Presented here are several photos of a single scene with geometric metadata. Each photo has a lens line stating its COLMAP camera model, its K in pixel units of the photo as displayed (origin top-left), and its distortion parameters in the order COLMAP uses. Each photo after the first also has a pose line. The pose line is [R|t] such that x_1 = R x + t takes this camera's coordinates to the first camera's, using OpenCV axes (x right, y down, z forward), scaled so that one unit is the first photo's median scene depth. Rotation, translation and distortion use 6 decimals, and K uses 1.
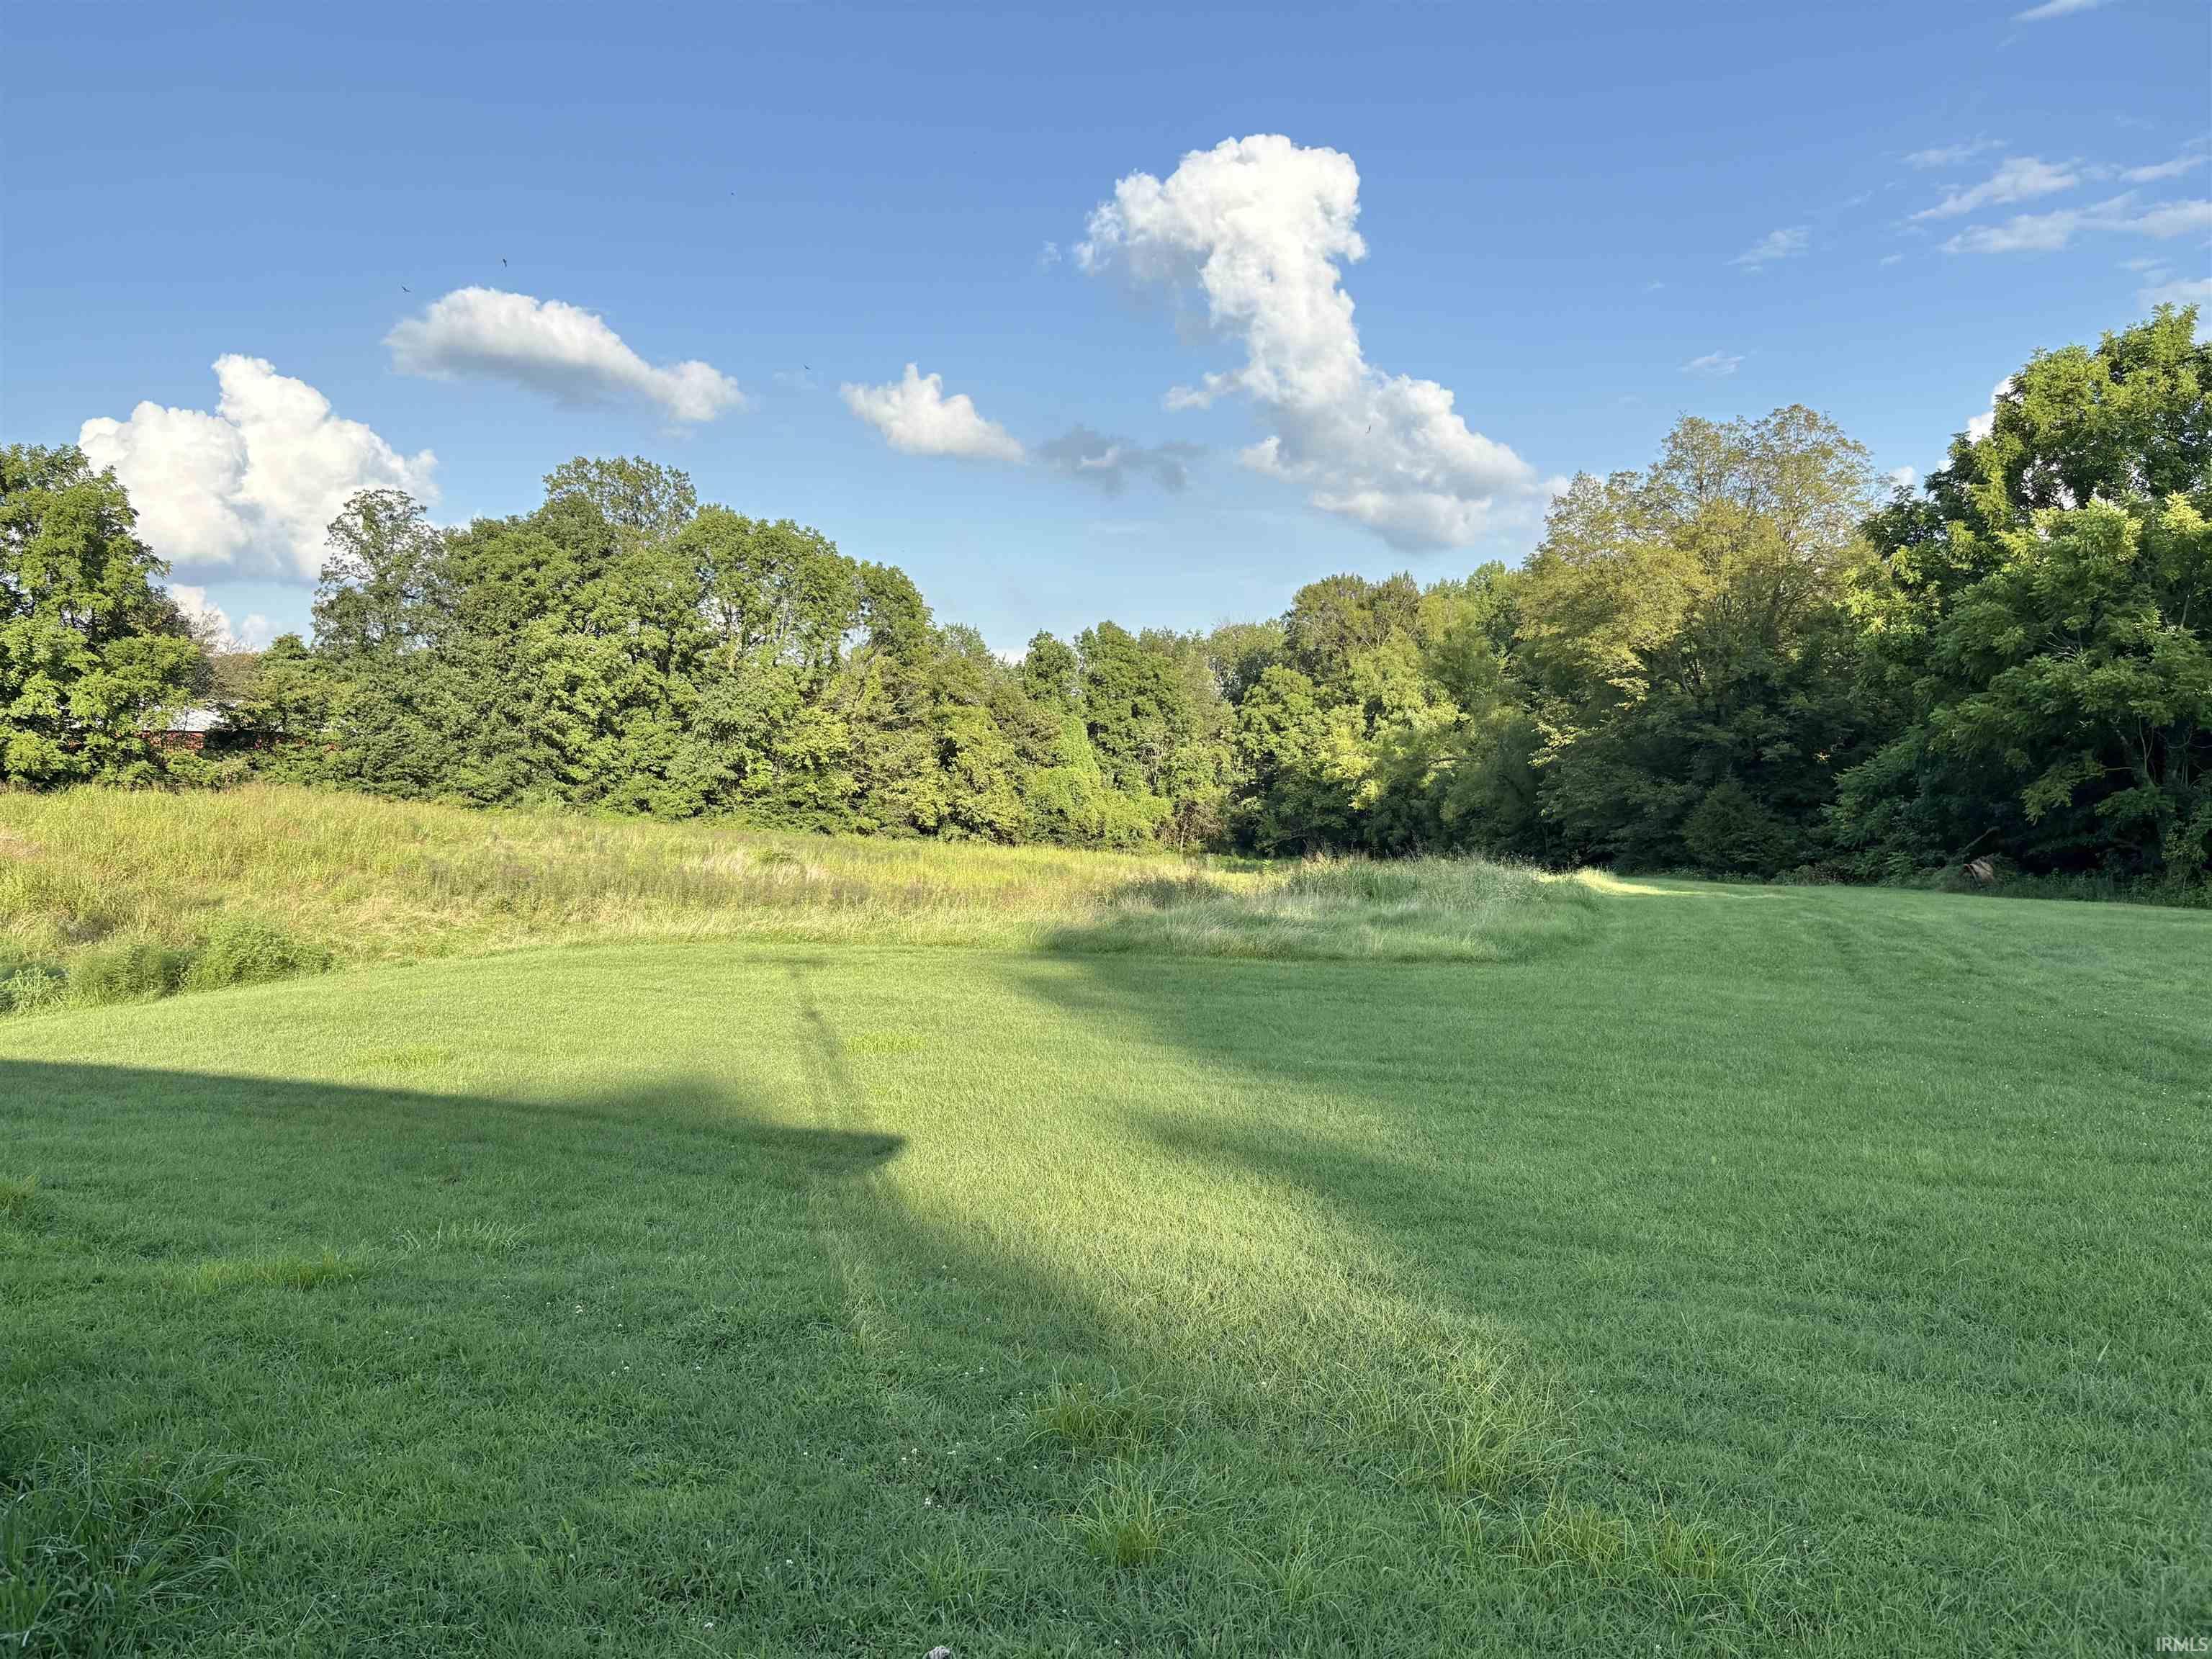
lens RADIAL K [[1689.4, 0, 1106.0], [0, 1689.4, 829.5], [0, 0, 1]] dist [0.042351, -0.004602]
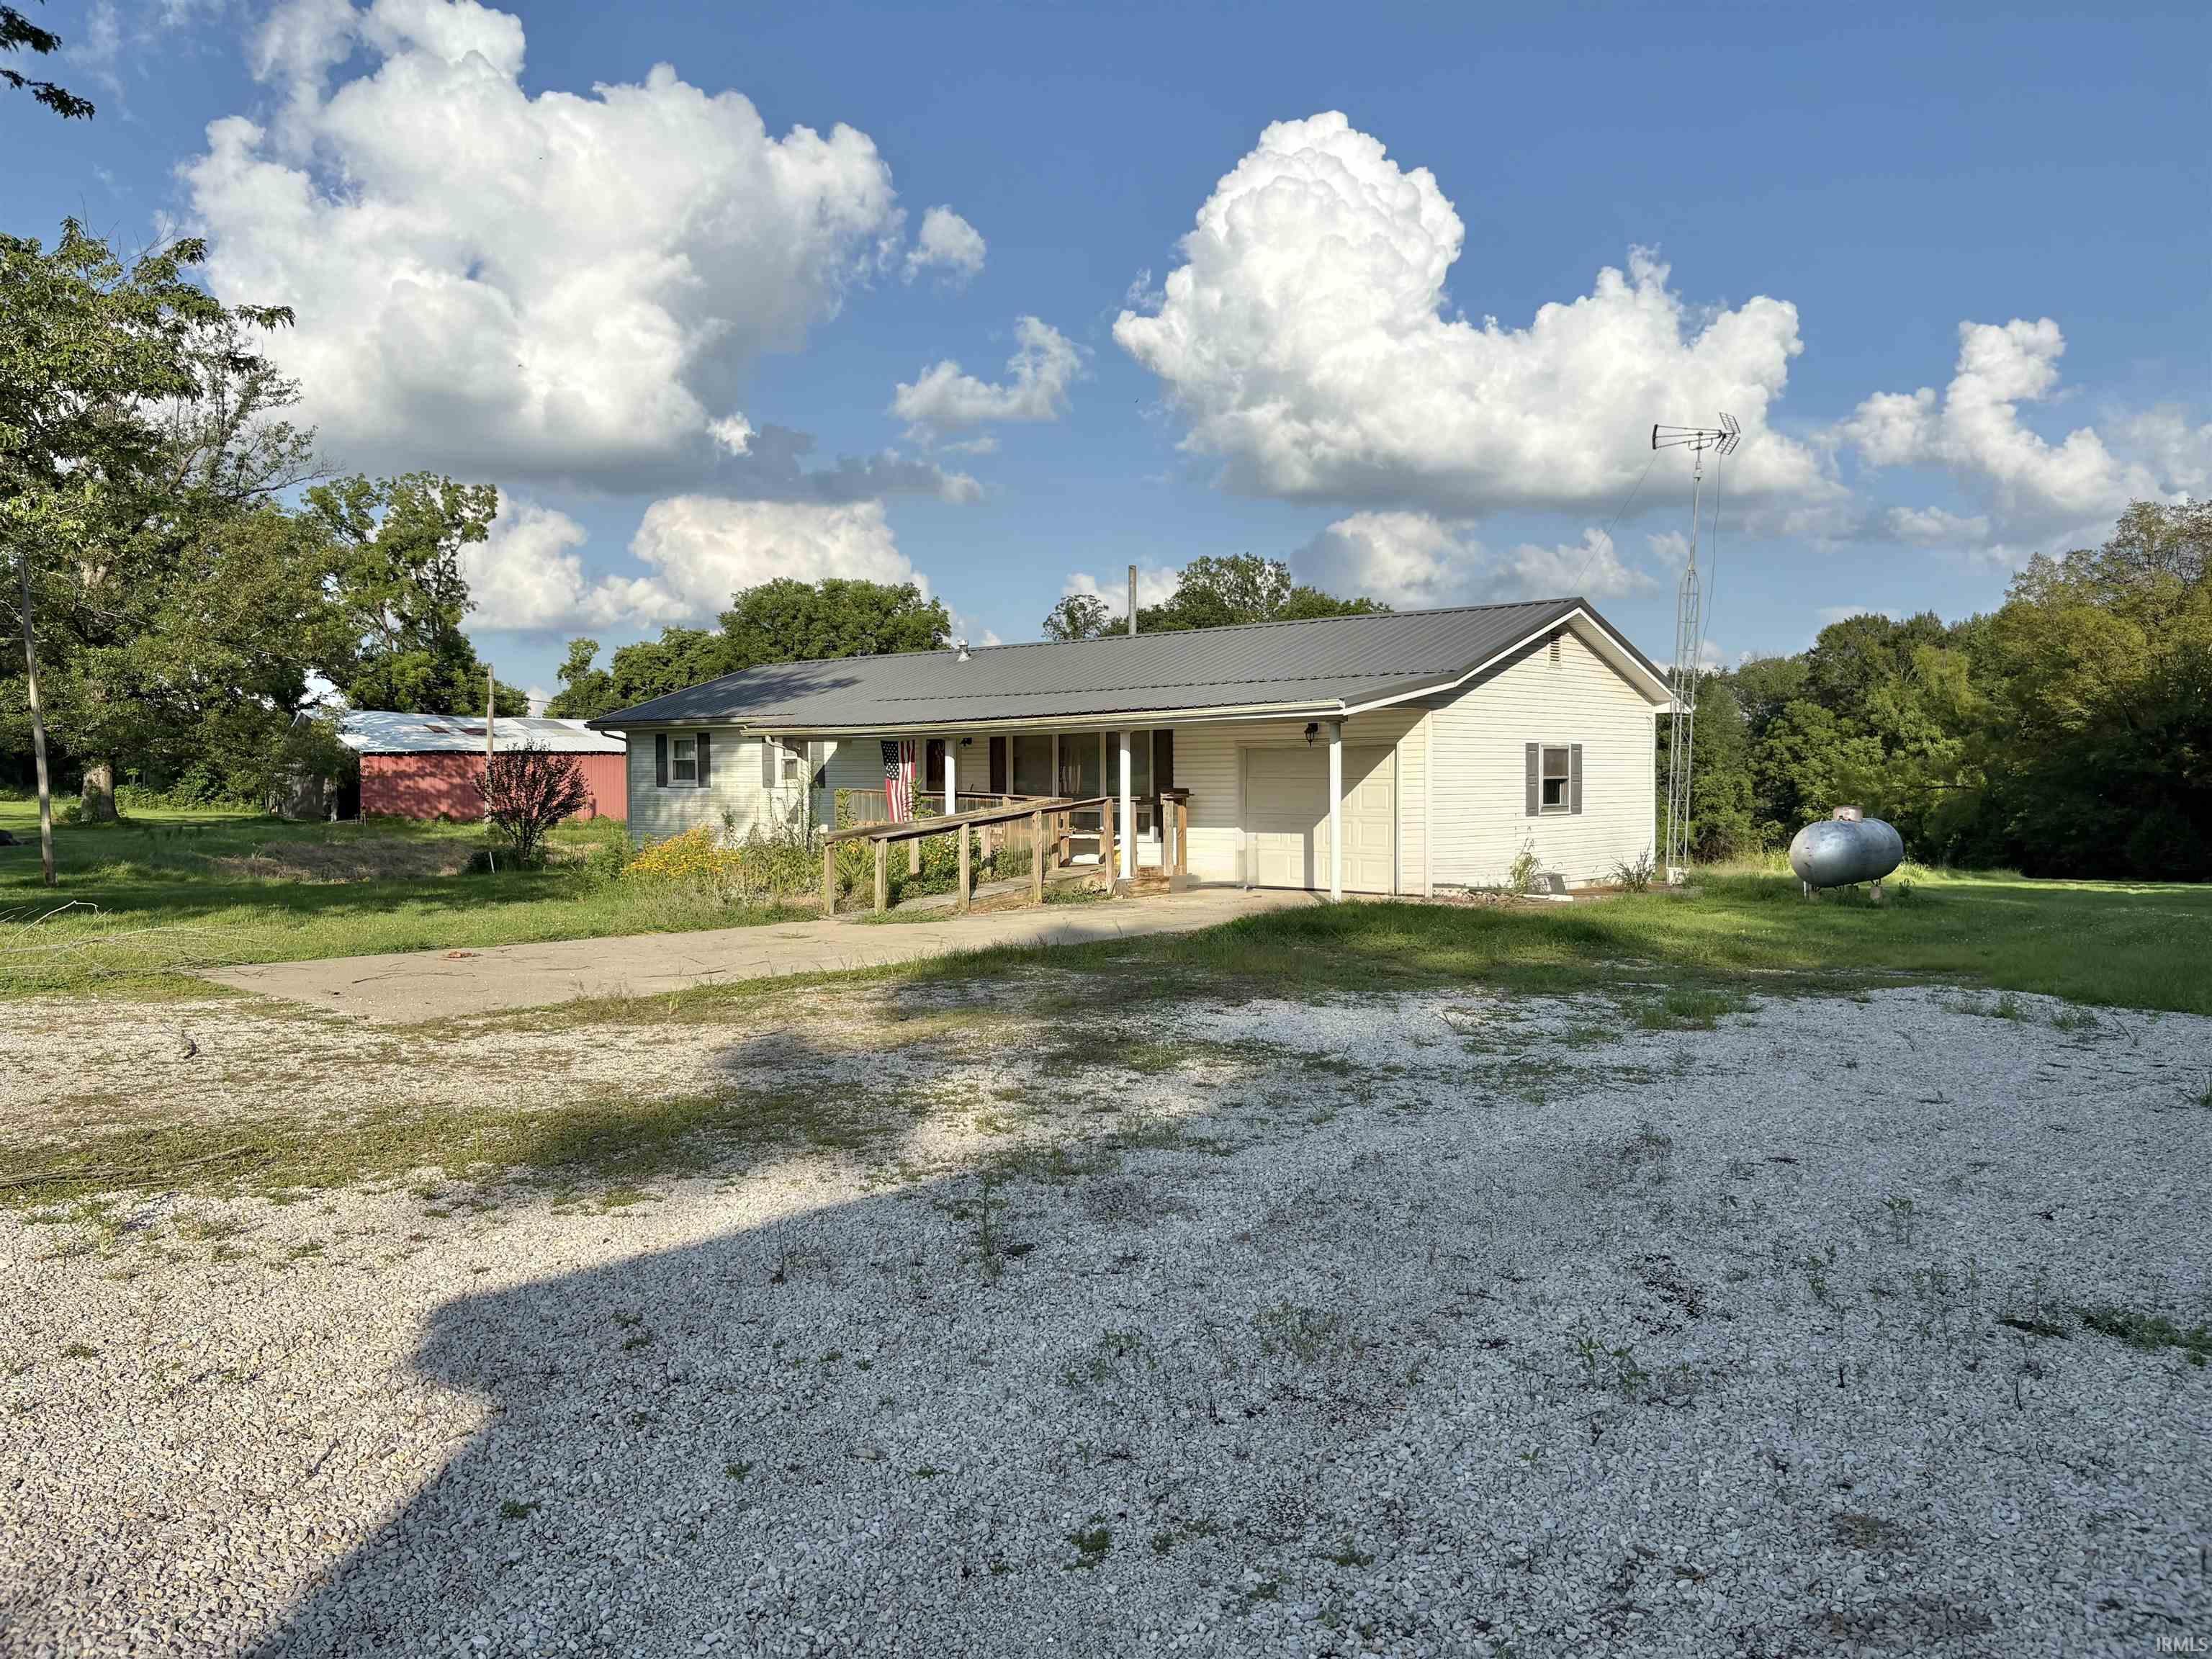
lens RADIAL K [[1689.4, 0, 1106.0], [0, 1689.4, 829.5], [0, 0, 1]] dist [0.042351, -0.004602]
pose [[0.953906, 0.003790, -0.300080, 0.004894], [-0.008565, 0.999857, -0.014596, 0.006583], [0.299982, 0.016493, 0.953802, -0.194335]]
